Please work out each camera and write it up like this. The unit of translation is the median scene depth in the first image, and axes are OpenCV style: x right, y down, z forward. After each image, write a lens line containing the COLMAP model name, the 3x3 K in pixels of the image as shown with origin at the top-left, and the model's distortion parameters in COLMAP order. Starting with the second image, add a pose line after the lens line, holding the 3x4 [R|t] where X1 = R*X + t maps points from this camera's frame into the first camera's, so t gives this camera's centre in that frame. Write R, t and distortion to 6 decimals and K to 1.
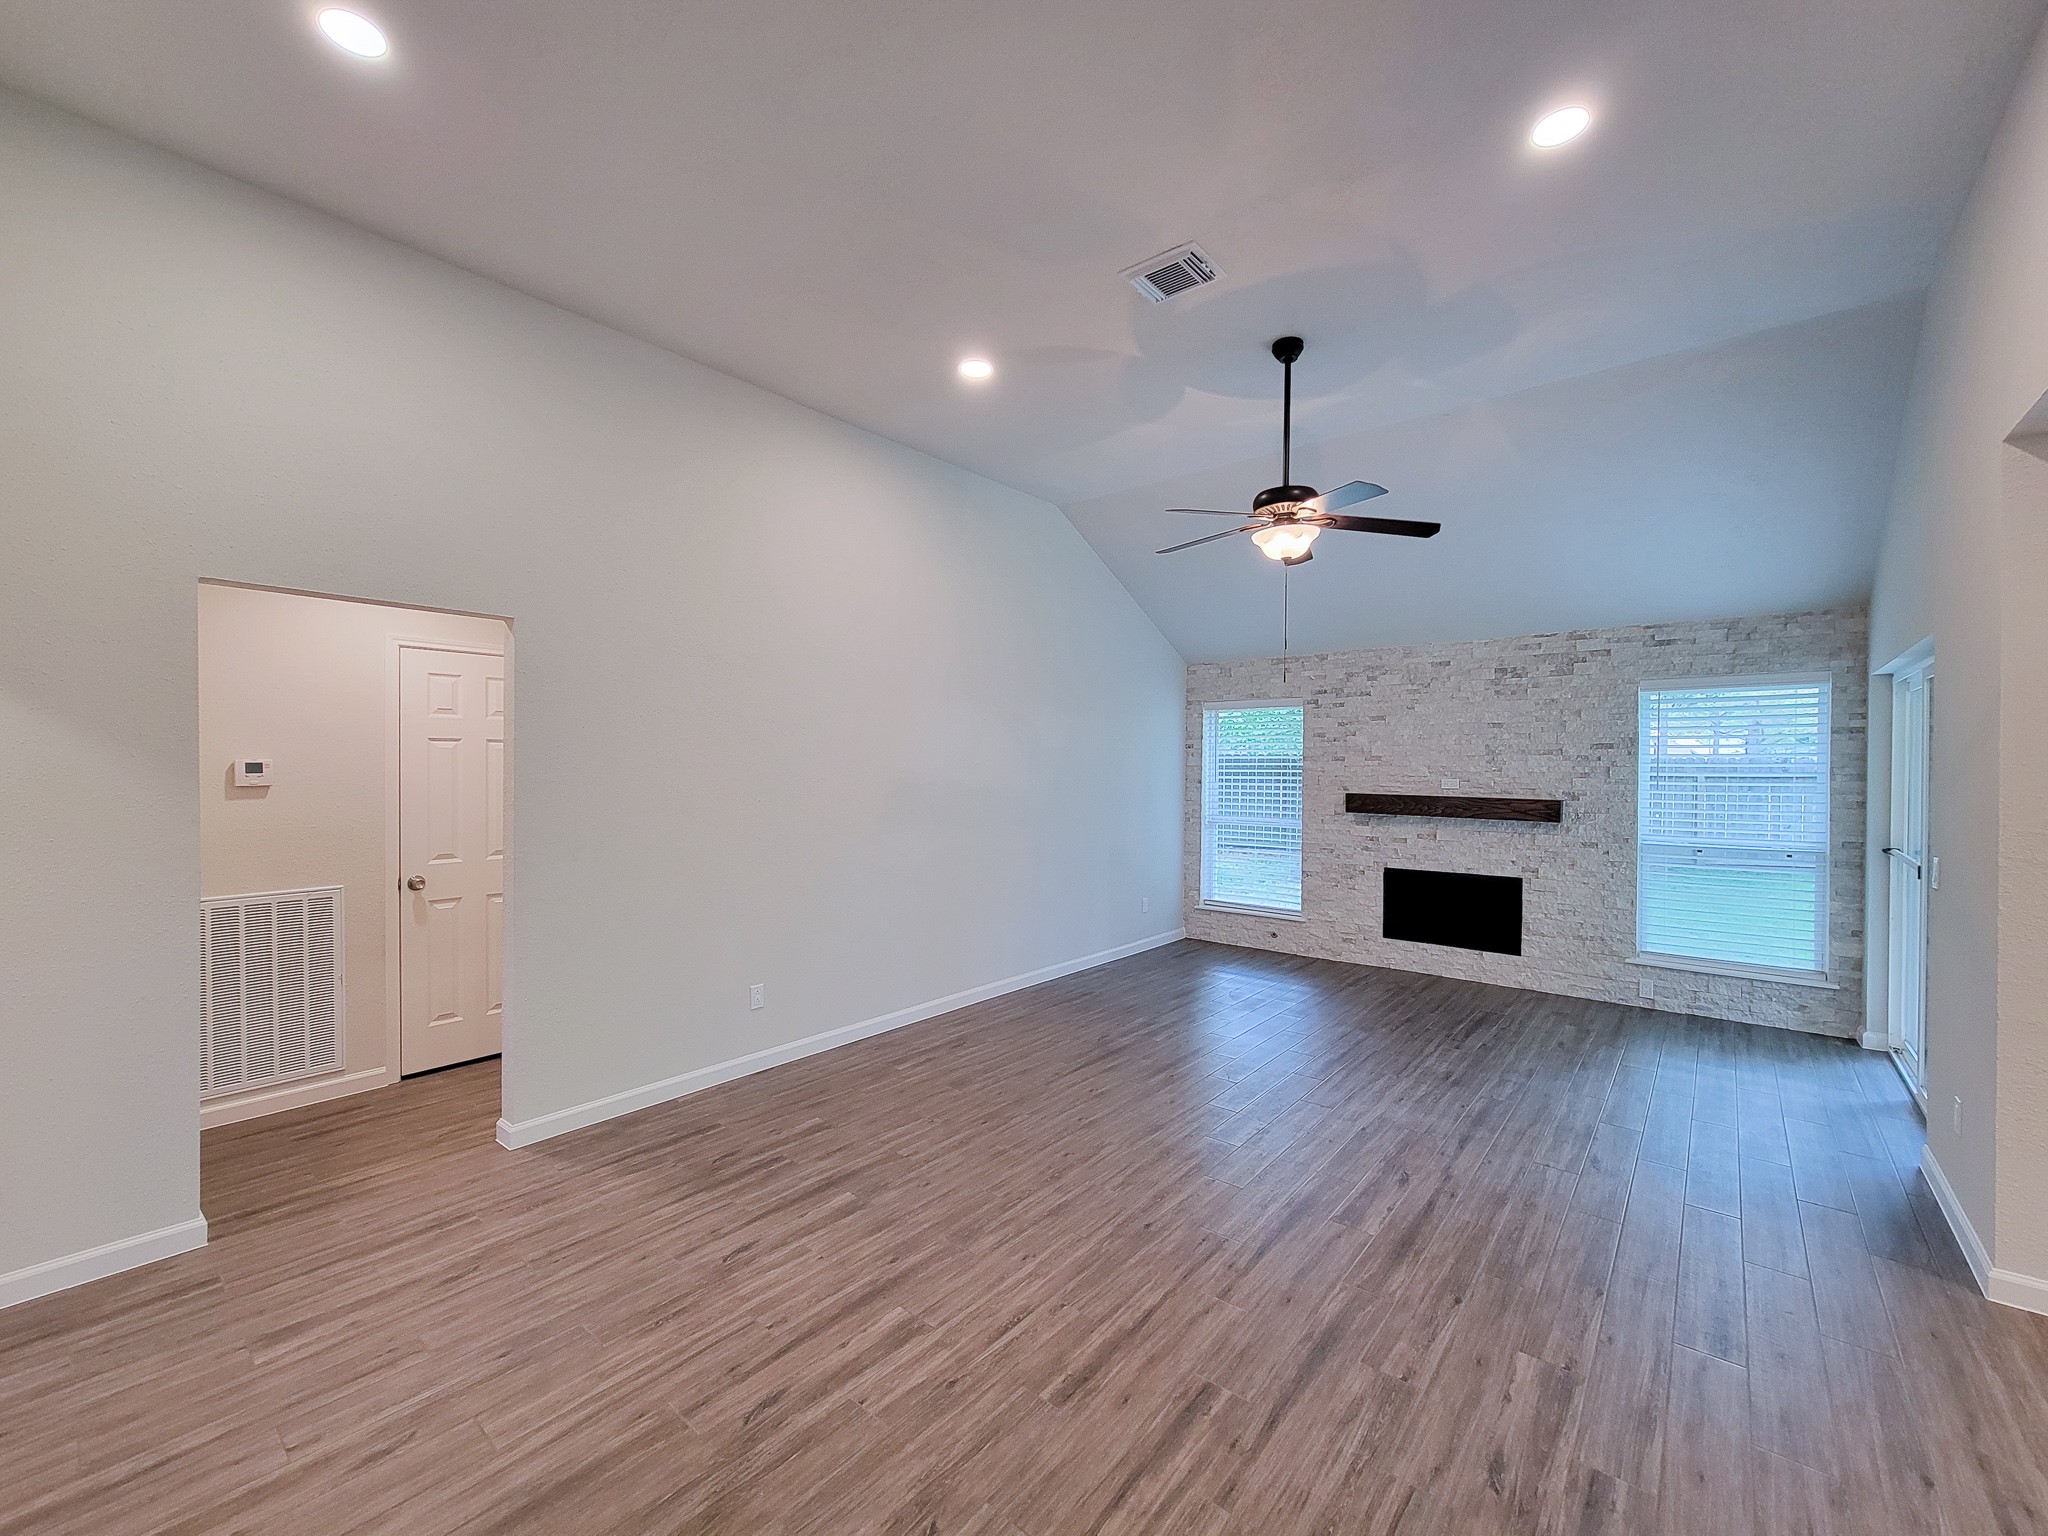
lens RADIAL K [[828.4, 0, 1021.9], [0, 828.4, 771.7], [0, 0, 1]] dist [0.000600, -0.000206]
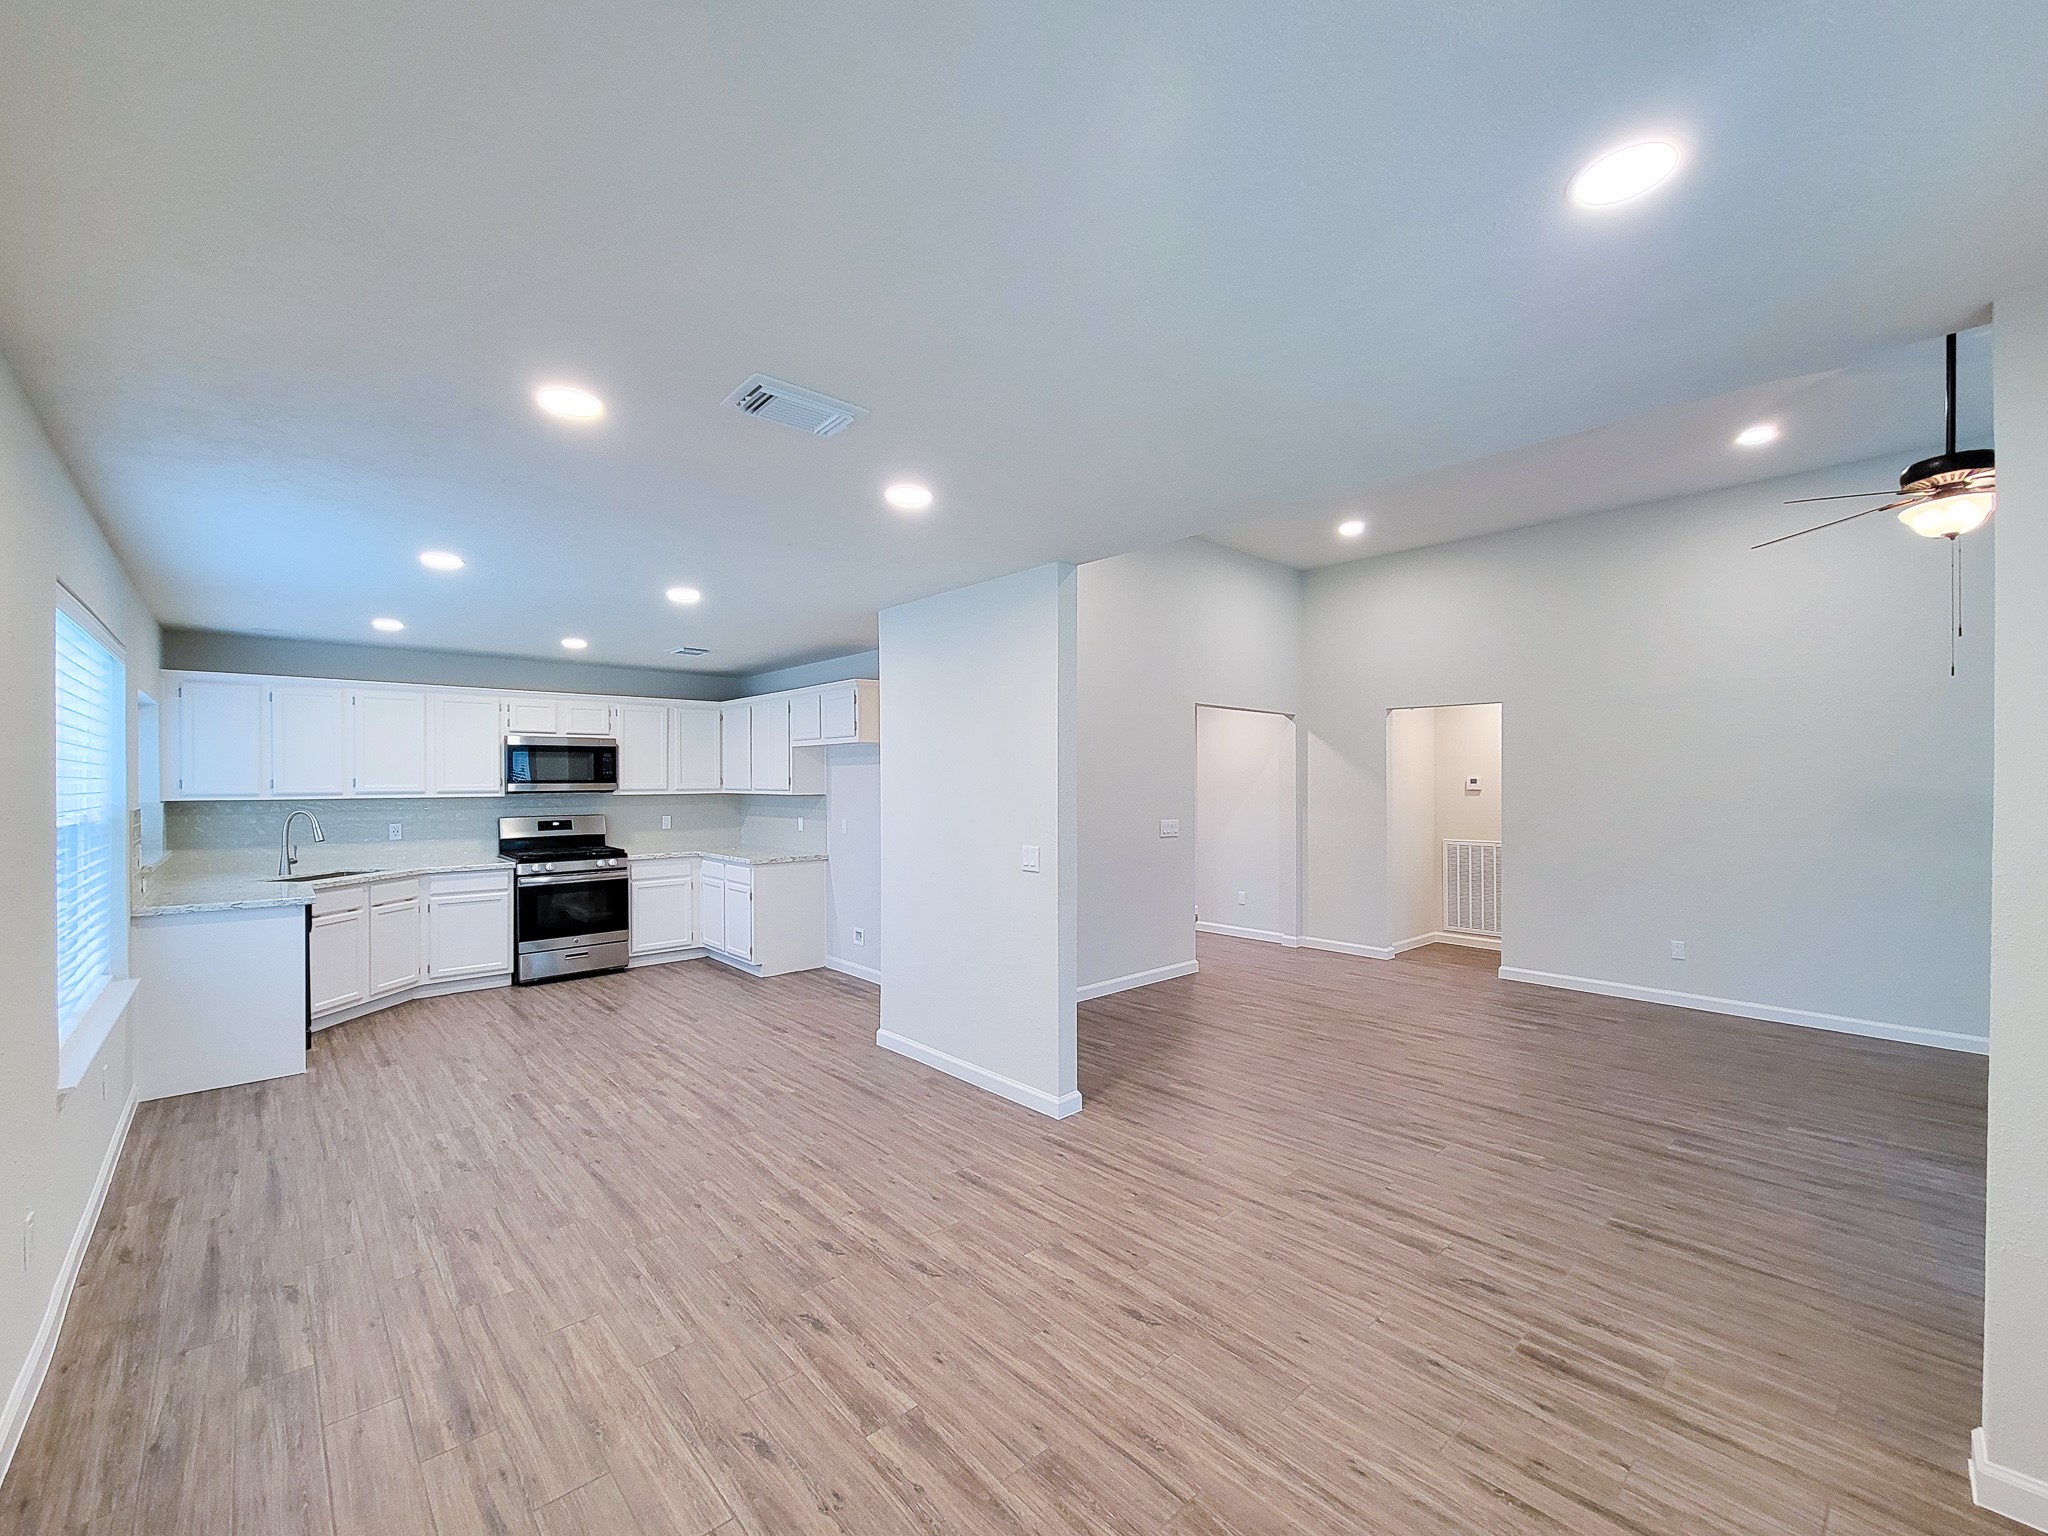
lens RADIAL K [[838.2, 0, 1017.3], [0, 838.2, 791.0], [0, 0, 1]] dist [-0.002679, -0.000796]
pose [[-0.144524, 0.006741, -0.989478, 0.904735], [-0.009497, 0.999921, 0.008200, 0.009597], [0.989456, 0.010582, -0.144448, 0.102488]]
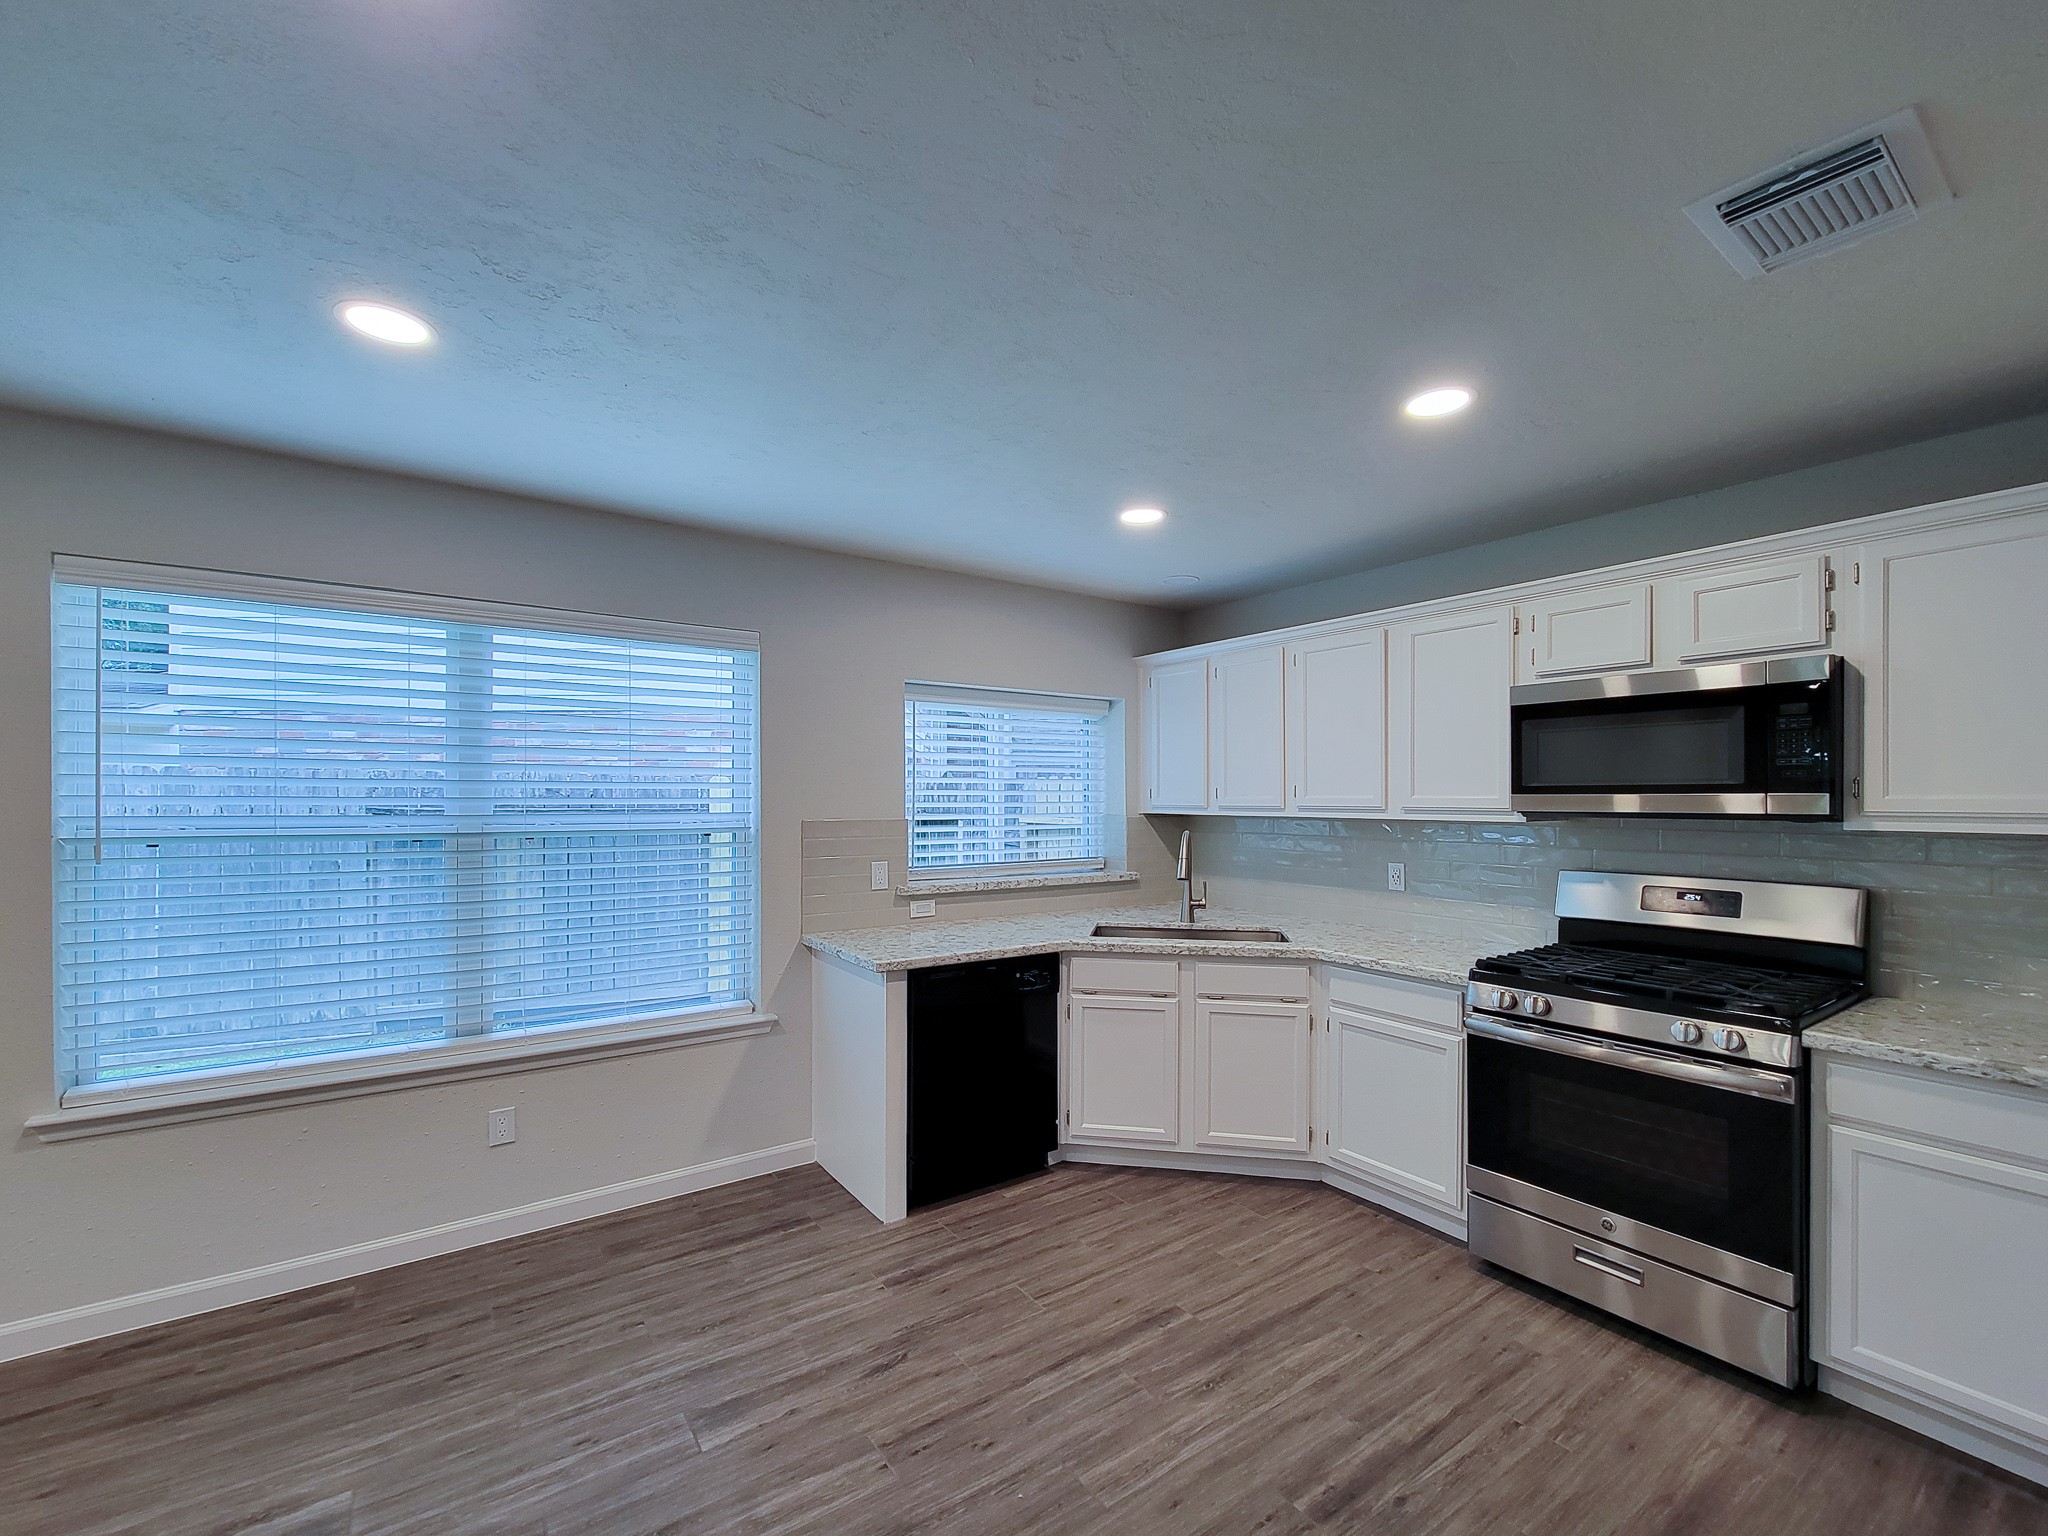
lens RADIAL K [[838.2, 0, 1017.3], [0, 838.2, 791.0], [0, 0, 1]] dist [-0.002679, -0.000796]
pose [[-0.967570, -0.011490, 0.252340, -0.040369], [-0.010458, 0.999931, 0.005431, 0.015274], [-0.252385, 0.002616, -0.967623, -0.209015]]
